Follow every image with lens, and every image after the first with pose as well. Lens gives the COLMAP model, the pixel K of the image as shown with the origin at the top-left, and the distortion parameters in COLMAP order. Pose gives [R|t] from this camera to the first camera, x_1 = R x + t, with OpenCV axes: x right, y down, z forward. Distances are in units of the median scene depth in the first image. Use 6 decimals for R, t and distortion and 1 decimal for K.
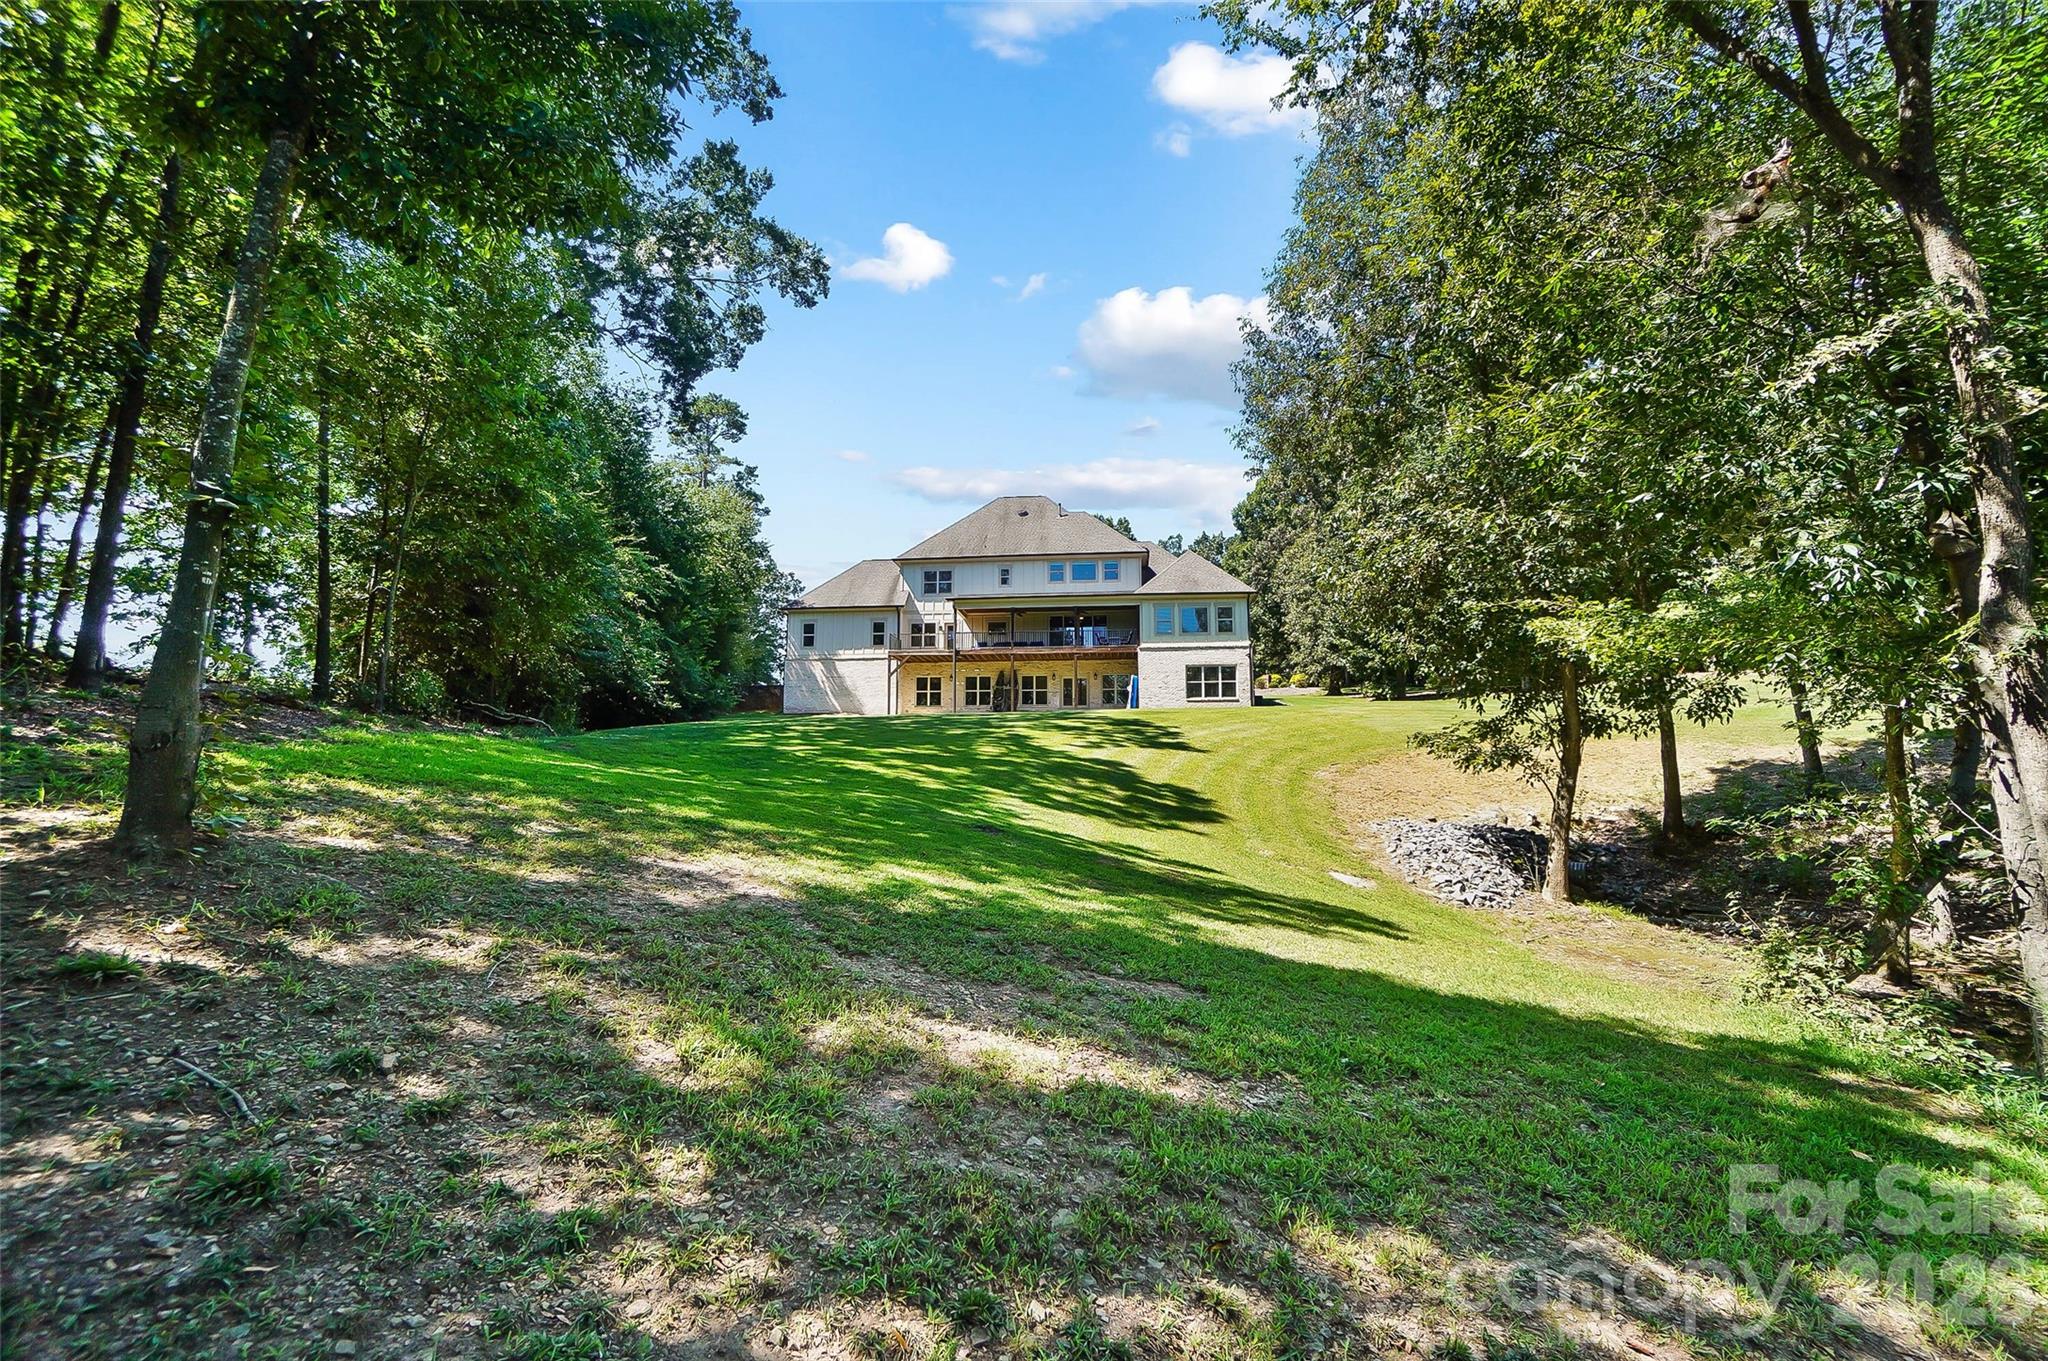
lens RADIAL K [[921.7, 0, 1024.0], [0, 921.7, 680.5], [0, 0, 1]] dist [-0.060893, 0.023027]
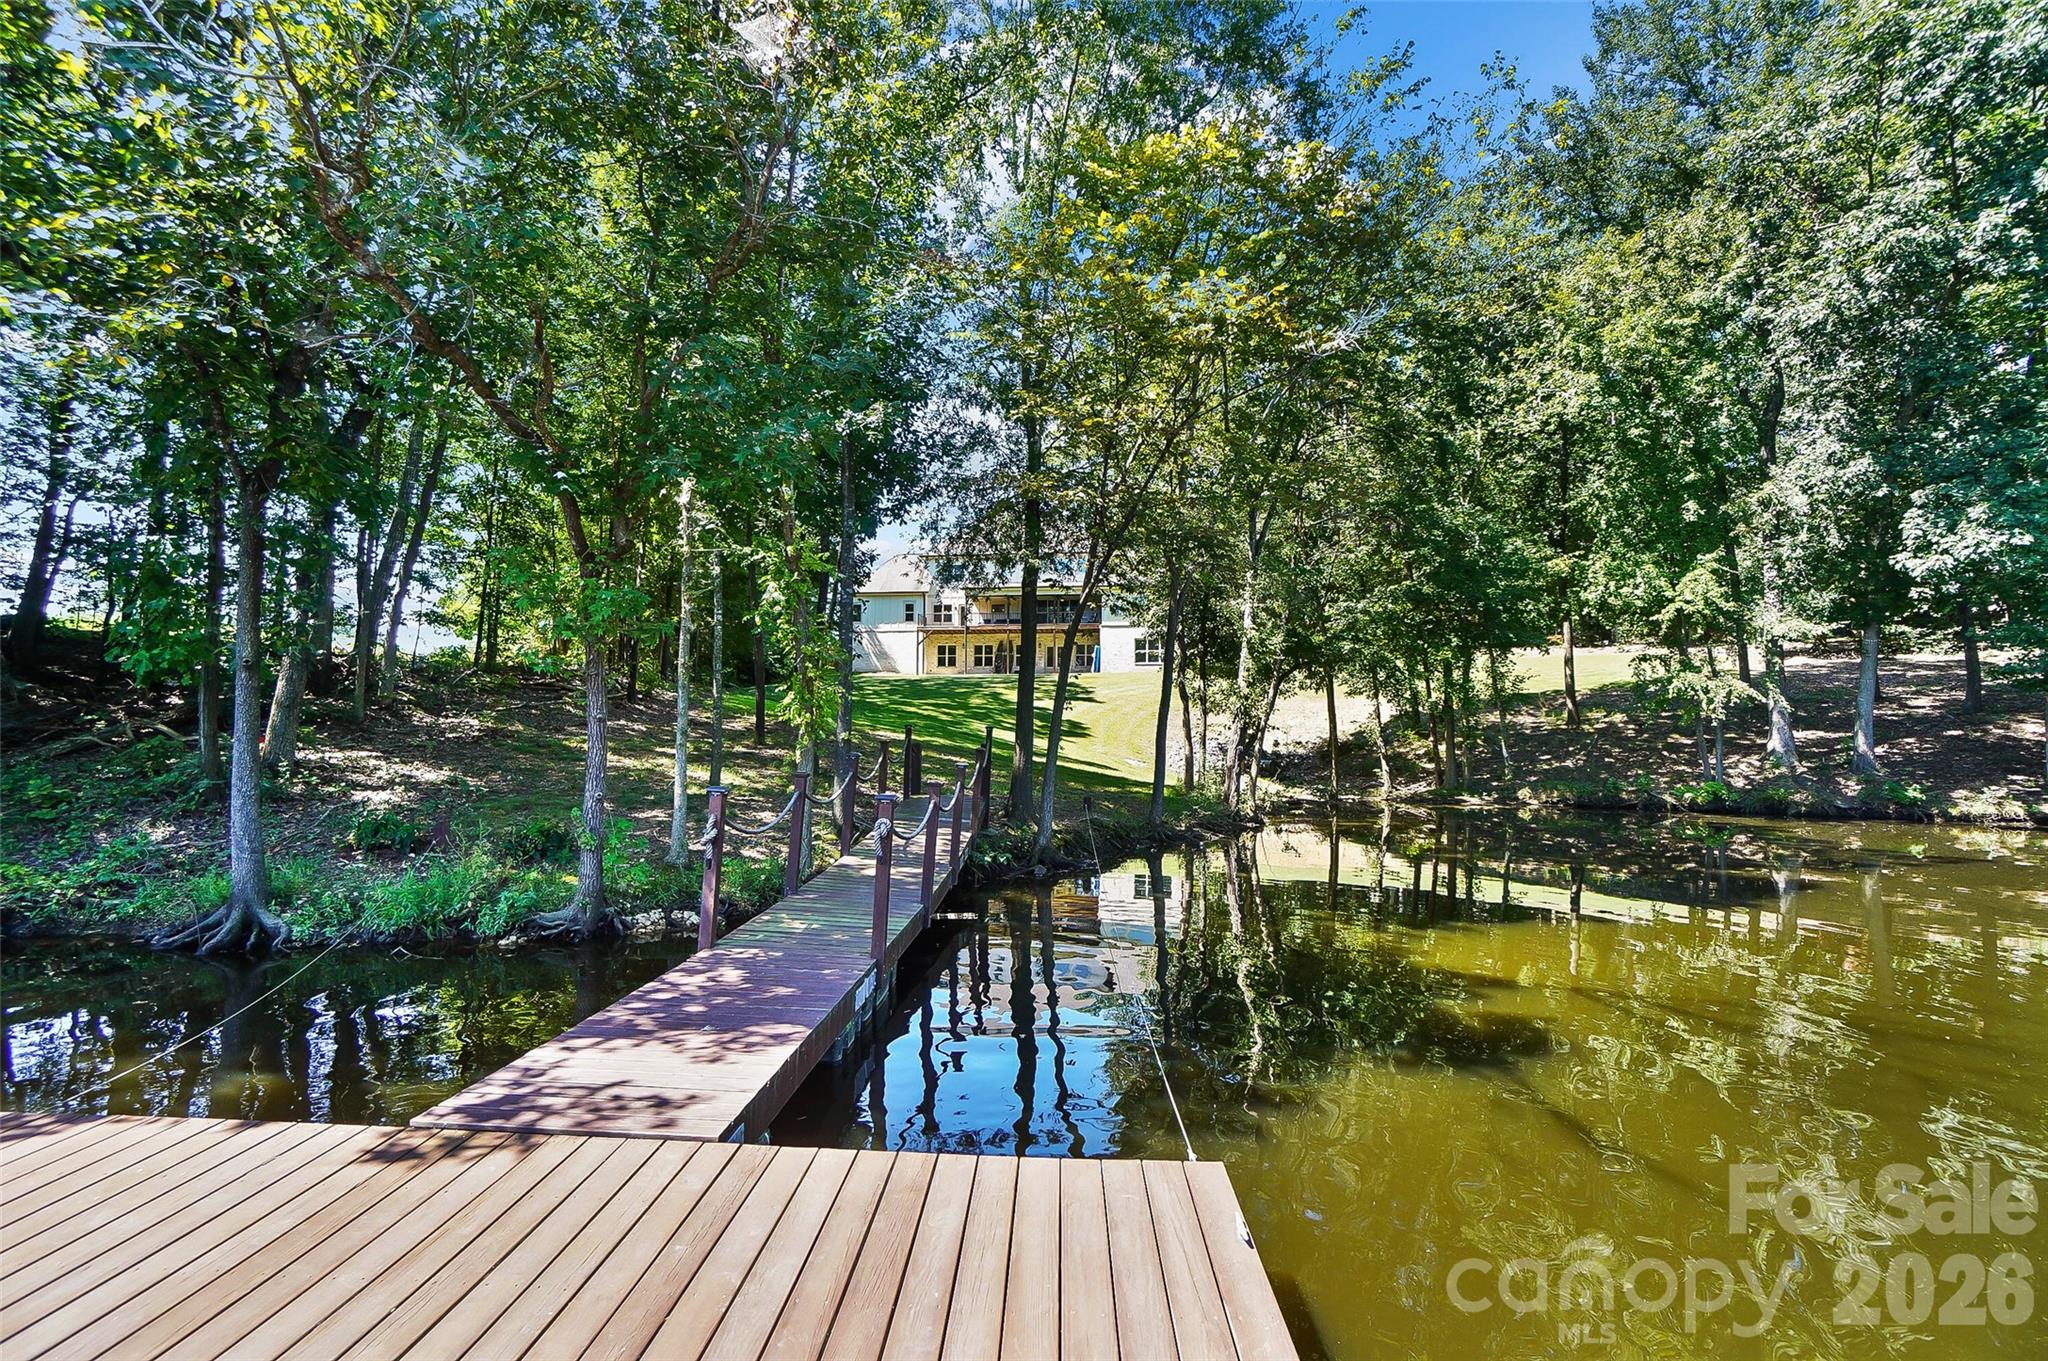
lens RADIAL K [[921.7, 0, 1024.0], [0, 921.7, 680.5], [0, 0, 1]] dist [-0.060893, 0.023027]
pose [[0.999723, 0.004658, -0.023063, 0.040002], [-0.003355, 0.998412, 0.056233, -0.028440], [0.023288, -0.056140, 0.998151, -0.340254]]
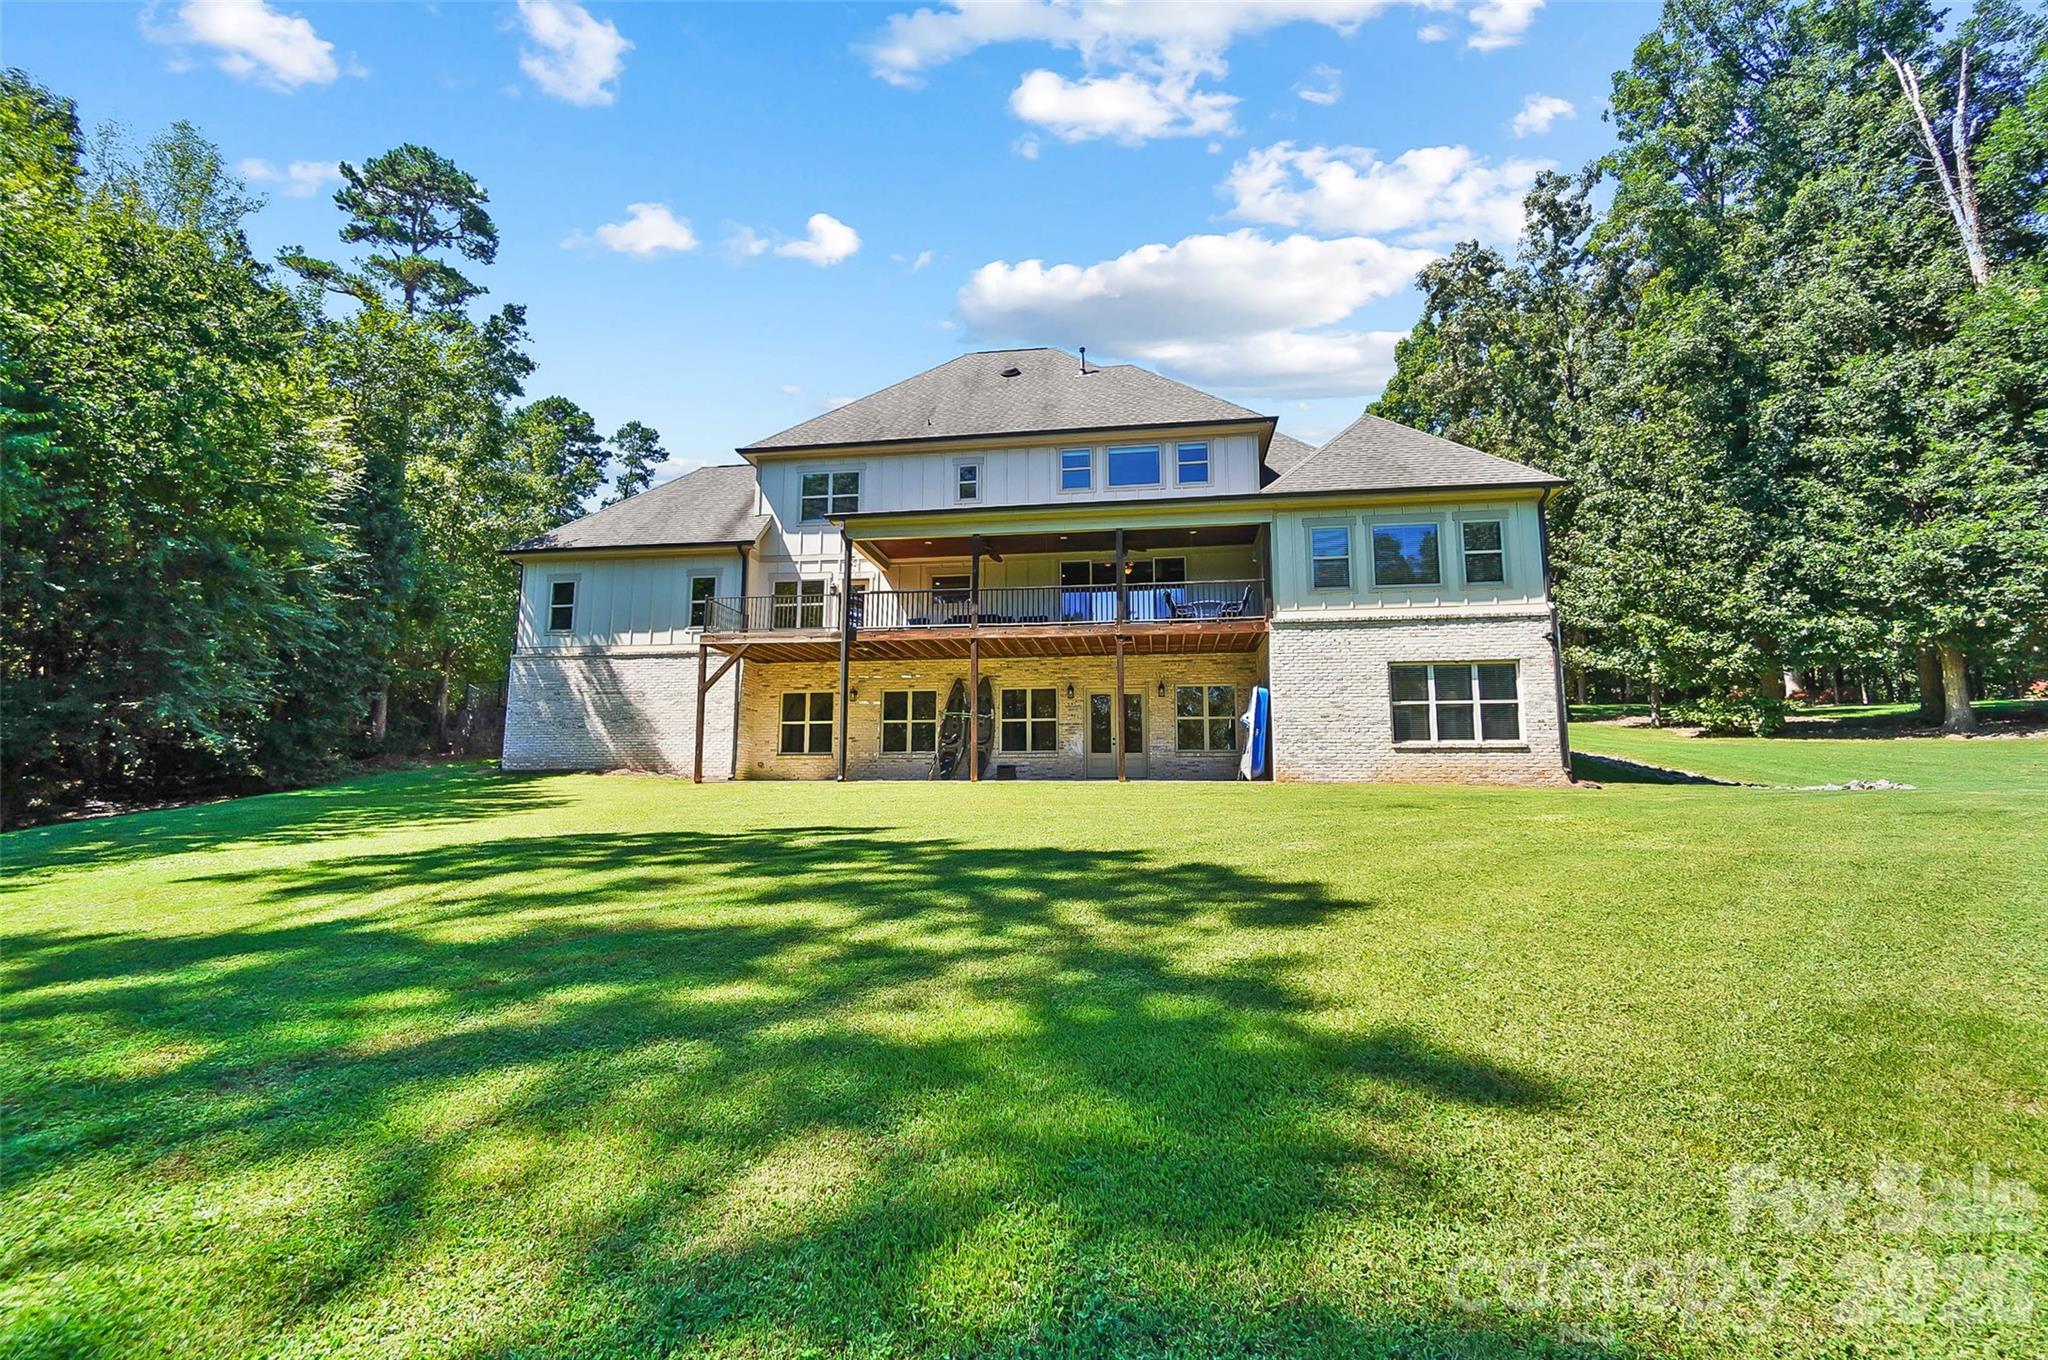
lens RADIAL K [[901.6, 0, 1016.9], [0, 901.6, 684.3], [0, 0, 1]] dist [0.025382, 0.000085]
pose [[0.999357, -0.002900, -0.035734, 0.021538], [0.002502, 0.999934, -0.011181, -0.002366], [0.035764, 0.011084, 0.999299, 0.543472]]
